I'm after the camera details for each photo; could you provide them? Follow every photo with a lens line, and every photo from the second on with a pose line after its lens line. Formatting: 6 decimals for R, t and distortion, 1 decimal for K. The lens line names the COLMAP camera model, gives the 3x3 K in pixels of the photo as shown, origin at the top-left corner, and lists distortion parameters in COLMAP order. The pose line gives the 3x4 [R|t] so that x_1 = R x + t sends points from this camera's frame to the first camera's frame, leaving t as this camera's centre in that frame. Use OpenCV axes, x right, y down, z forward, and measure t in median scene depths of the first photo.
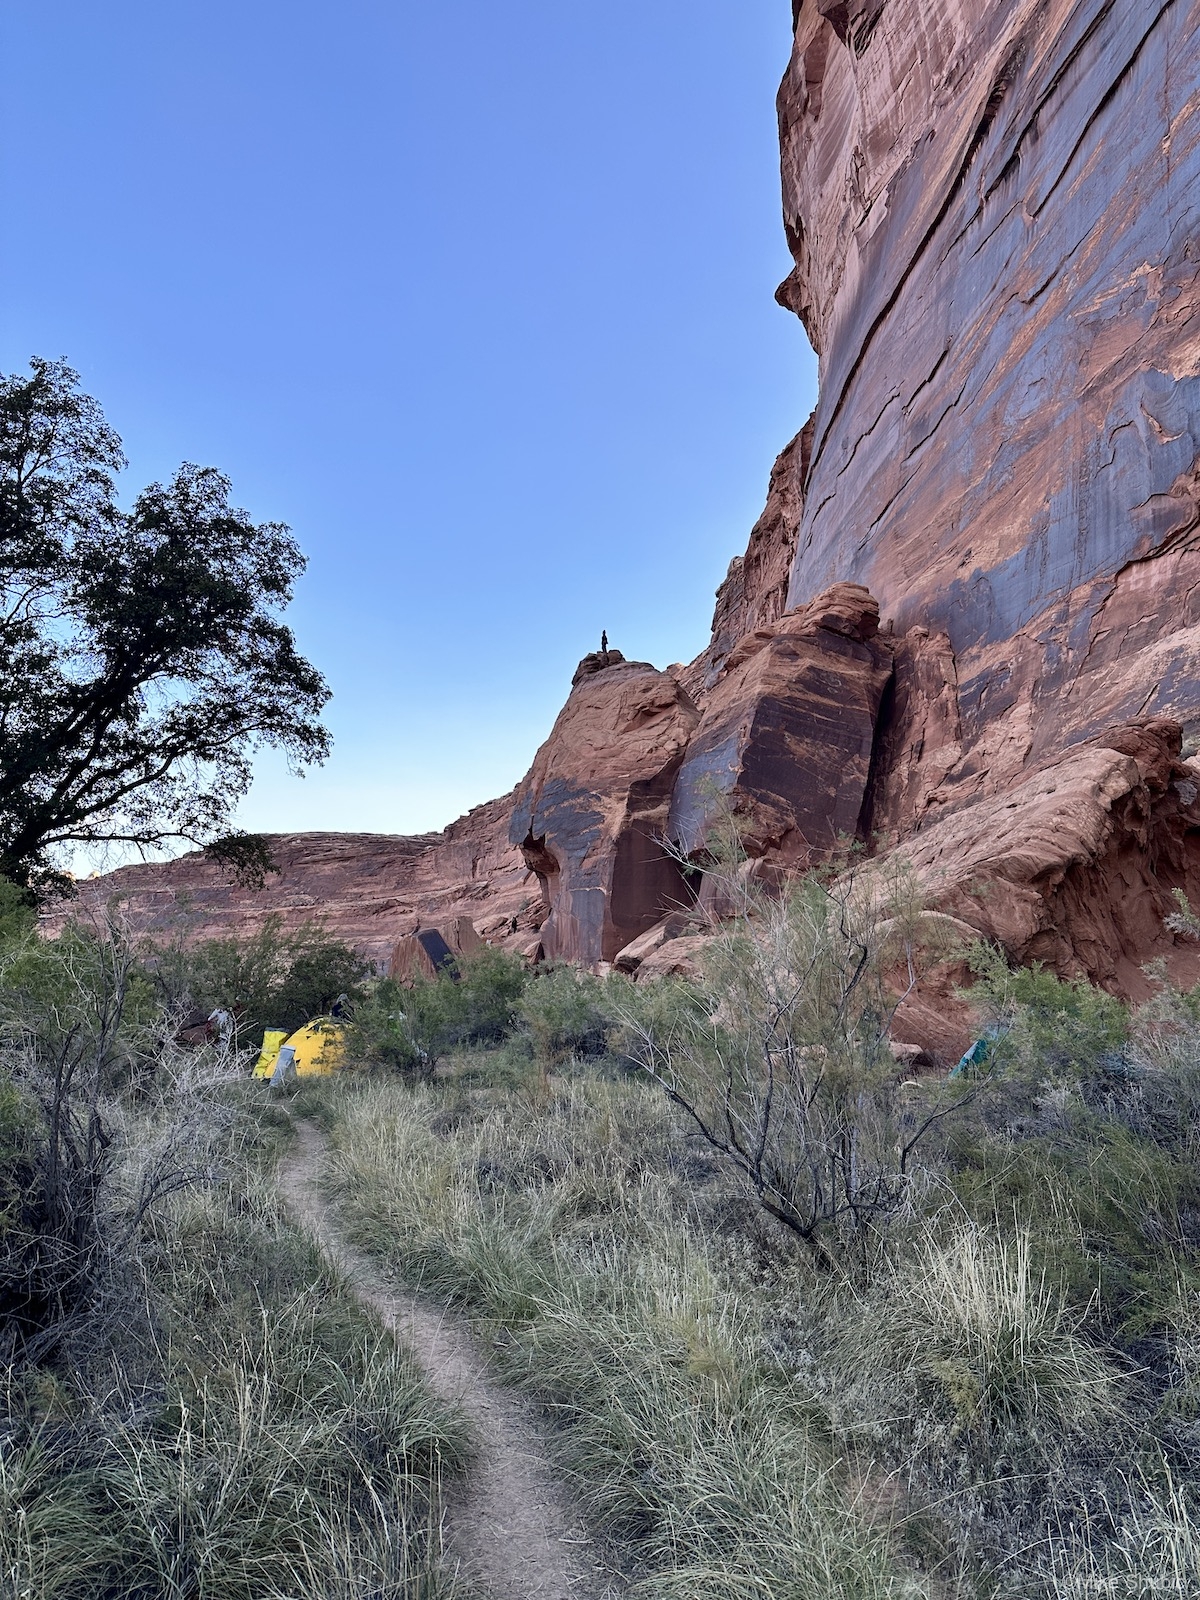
lens RADIAL K [[1133.9, 0, 604.7], [0, 1133.9, 800.6], [0, 0, 1]] dist [0.044819, -0.055928]
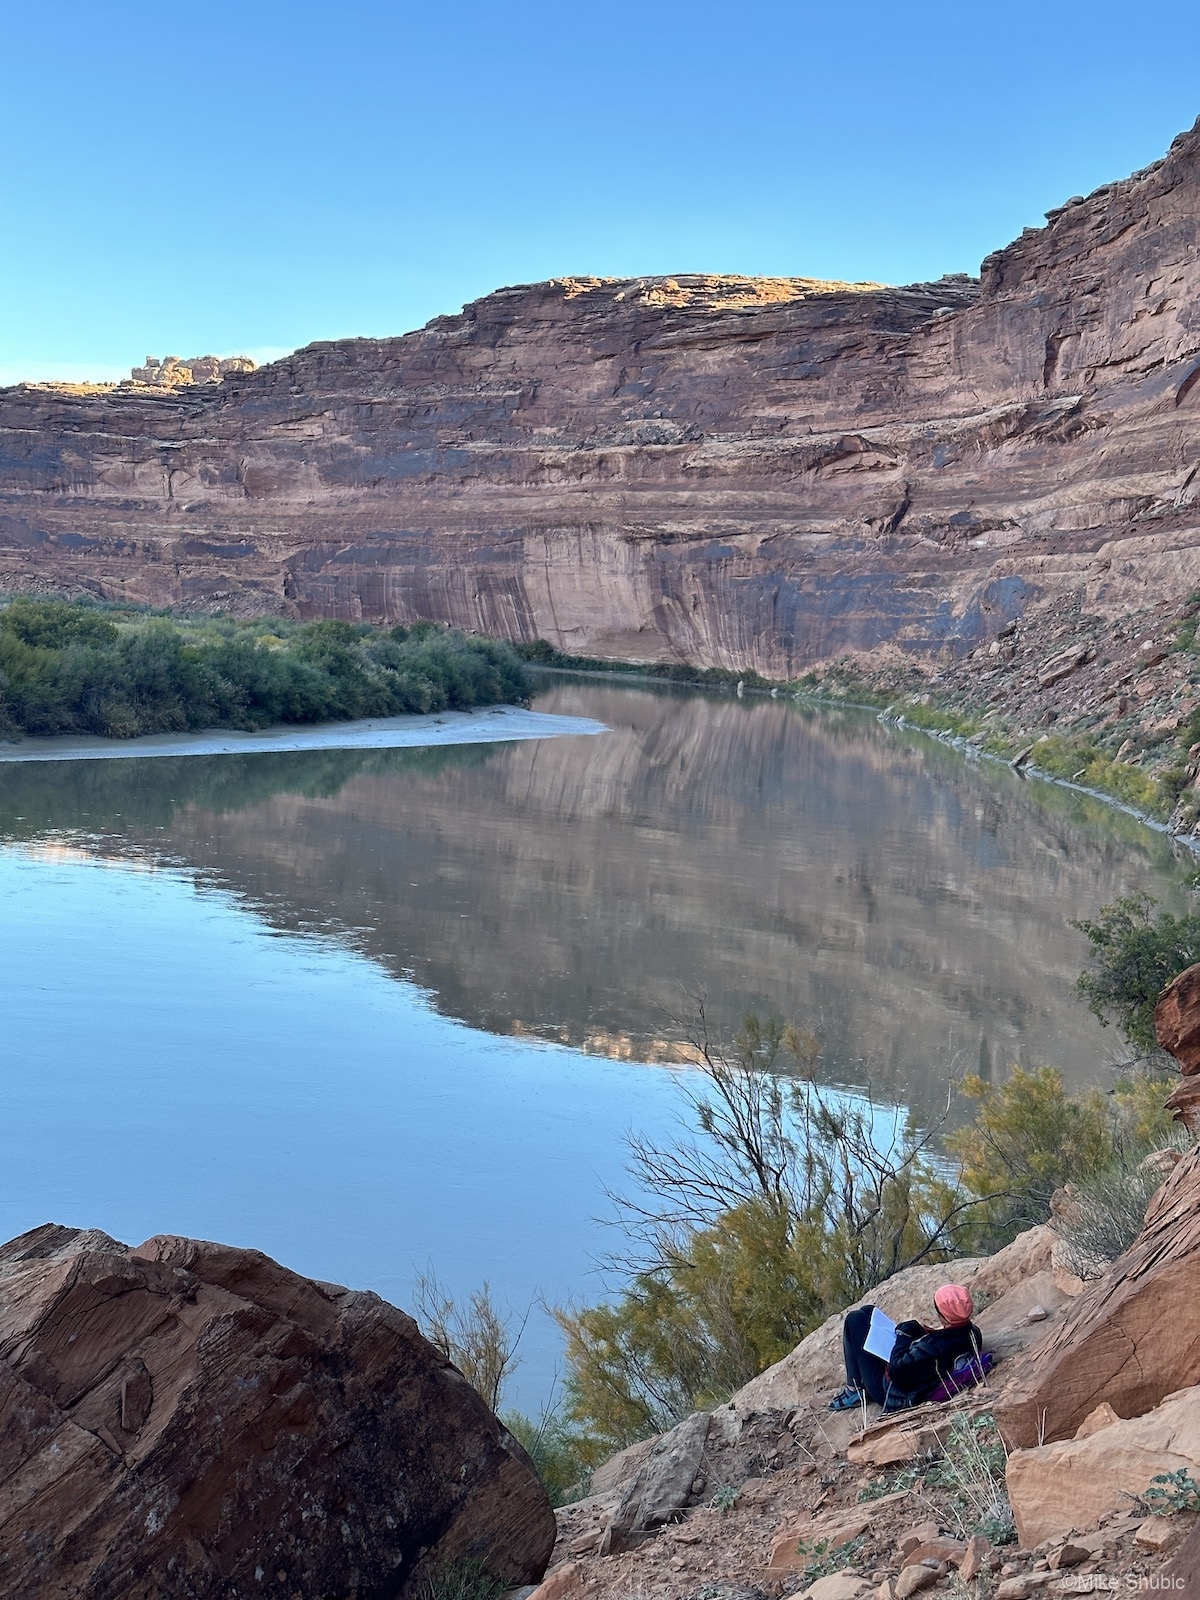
lens RADIAL K [[2248.6, 0, 602.7], [0, 2248.6, 801.9], [0, 0, 1]] dist [0.141787, 0.000000]
pose [[0.952318, 0.083502, -0.293458, -0.014494], [-0.010307, 0.970076, 0.242581, 0.014912], [0.304932, -0.227990, 0.924682, 0.150077]]
